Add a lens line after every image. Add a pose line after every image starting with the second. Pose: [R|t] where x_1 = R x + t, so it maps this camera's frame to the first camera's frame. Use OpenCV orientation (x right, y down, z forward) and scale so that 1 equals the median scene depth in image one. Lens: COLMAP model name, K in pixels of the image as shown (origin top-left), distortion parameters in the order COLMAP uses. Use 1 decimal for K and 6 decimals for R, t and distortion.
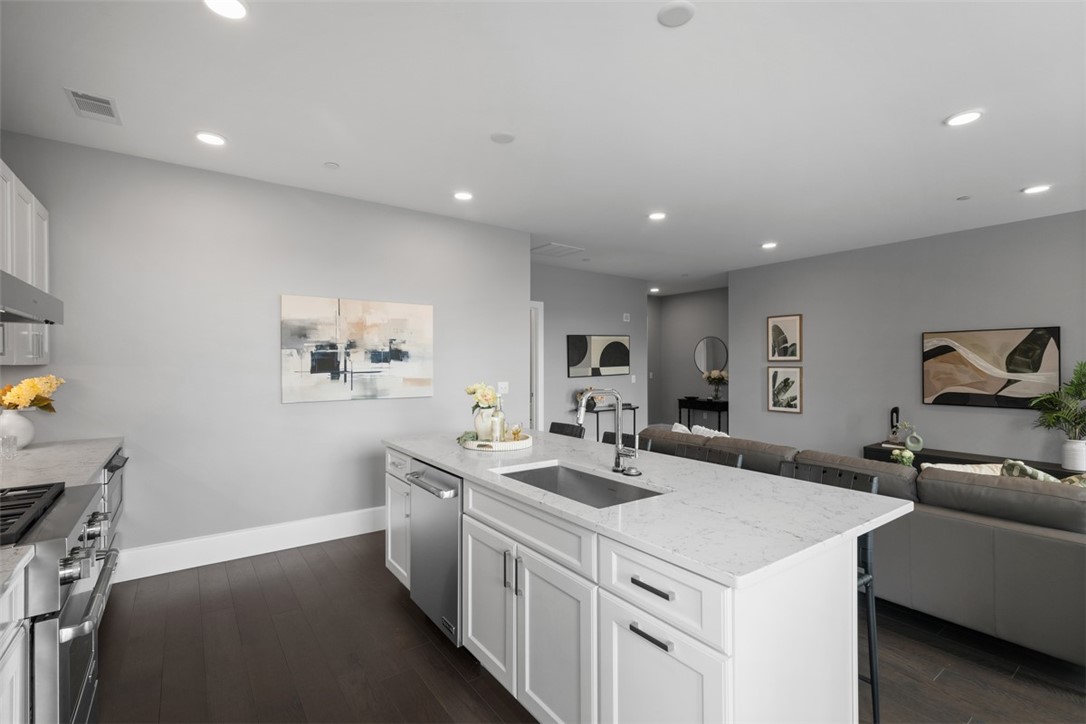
lens RADIAL K [[491.2, 0, 546.5], [0, 491.2, 356.2], [0, 0, 1]] dist [0.002242, -0.000935]
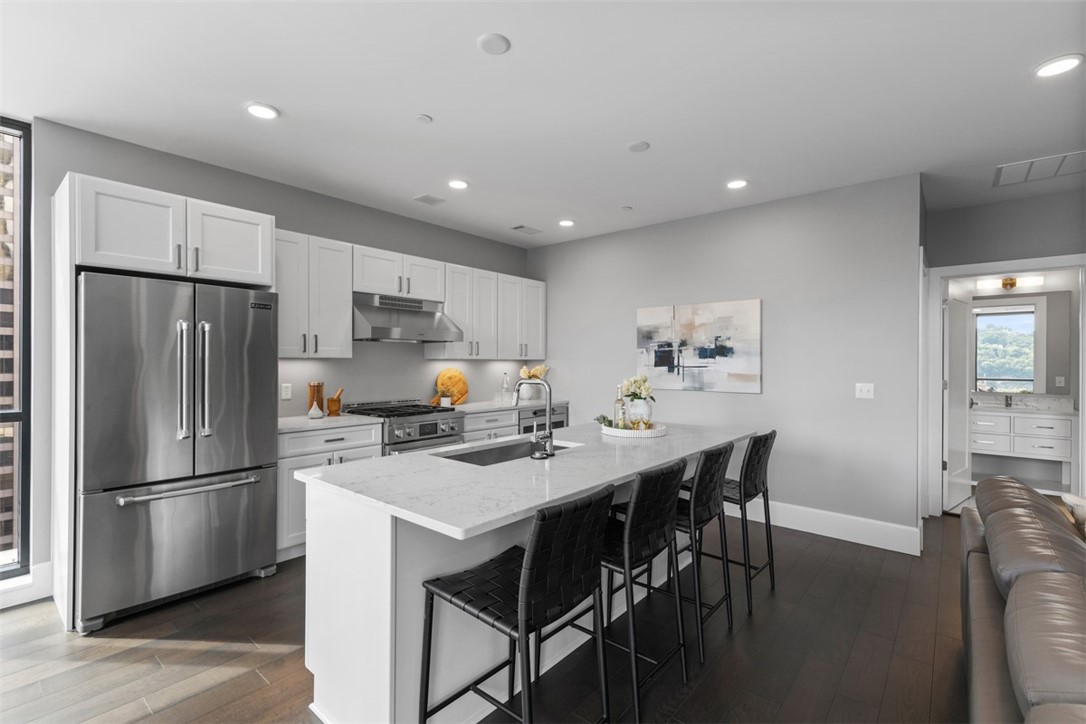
lens RADIAL K [[491.2, 0, 558.3], [0, 491.2, 359.4], [0, 0, 1]] dist [0.002242, -0.000935]
pose [[0.255013, -0.006987, -0.966912, 0.656175], [0.008226, 0.999953, -0.005056, 0.018676], [0.966903, -0.006665, 0.255059, 0.406667]]
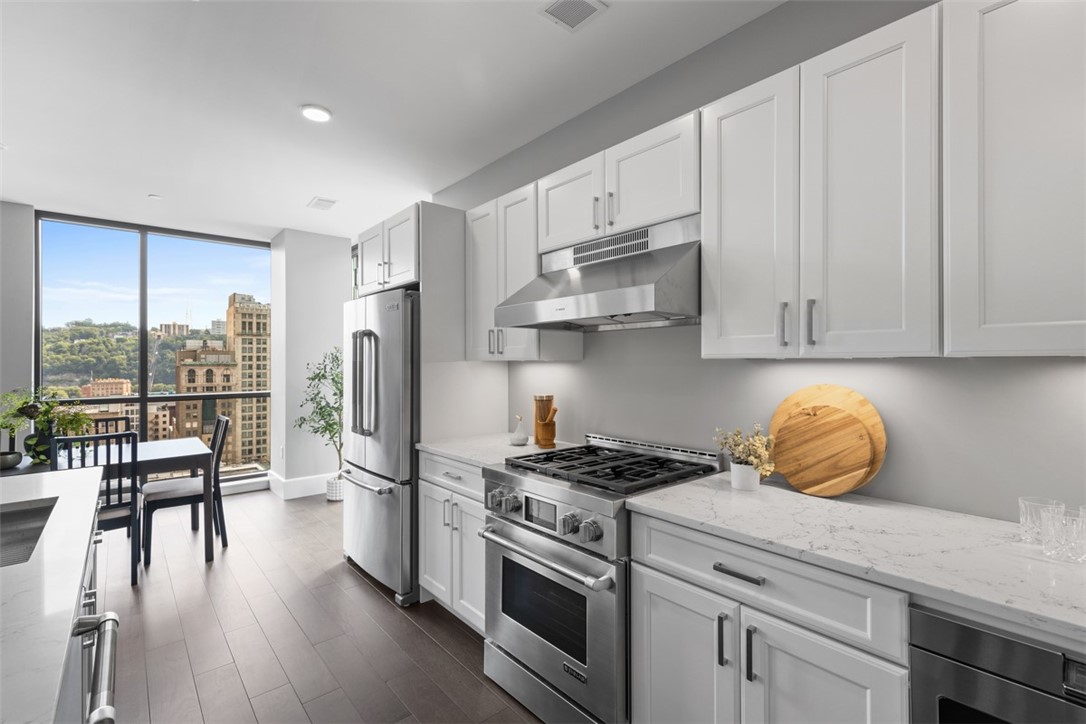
lens RADIAL K [[491.2, 0, 546.4], [0, 491.2, 358.1], [0, 0, 1]] dist [0.002242, -0.000935]
pose [[-0.997034, 0.006444, -0.076696, -0.358916], [0.006939, 0.999957, -0.006187, 0.010183], [0.076653, -0.006700, -0.997035, 0.878133]]
